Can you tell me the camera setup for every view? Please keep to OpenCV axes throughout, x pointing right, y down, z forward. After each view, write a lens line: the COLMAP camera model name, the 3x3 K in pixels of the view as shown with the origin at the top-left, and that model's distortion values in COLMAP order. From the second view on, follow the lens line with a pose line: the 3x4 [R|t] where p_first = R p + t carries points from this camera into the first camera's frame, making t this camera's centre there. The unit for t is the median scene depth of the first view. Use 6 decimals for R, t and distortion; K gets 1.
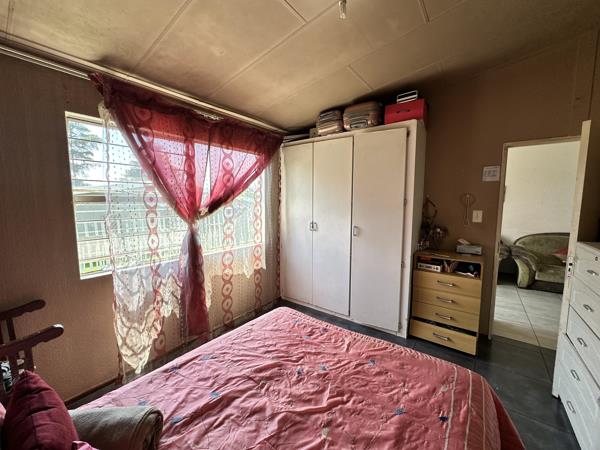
lens RADIAL K [[240.3, 0, 299.2], [0, 240.3, 225.6], [0, 0, 1]] dist [-0.003642, 0.000280]
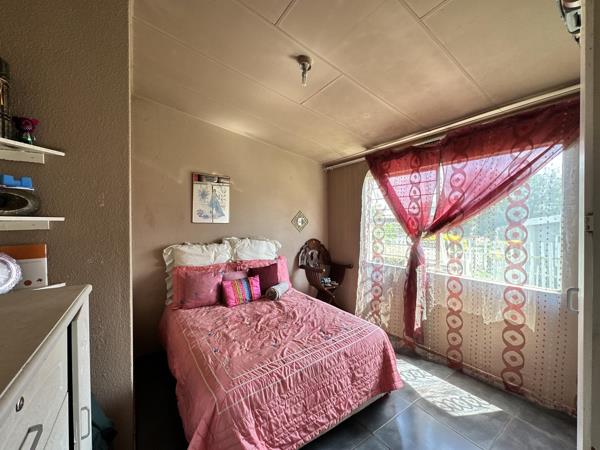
lens RADIAL K [[240.3, 0, 299.7], [0, 240.3, 223.9], [0, 0, 1]] dist [-0.003642, 0.000280]
pose [[-0.313468, 0.009091, -0.949555, 1.100340], [-0.092207, 0.994938, 0.039965, -0.107672], [0.945111, 0.100083, -0.311043, 1.090770]]
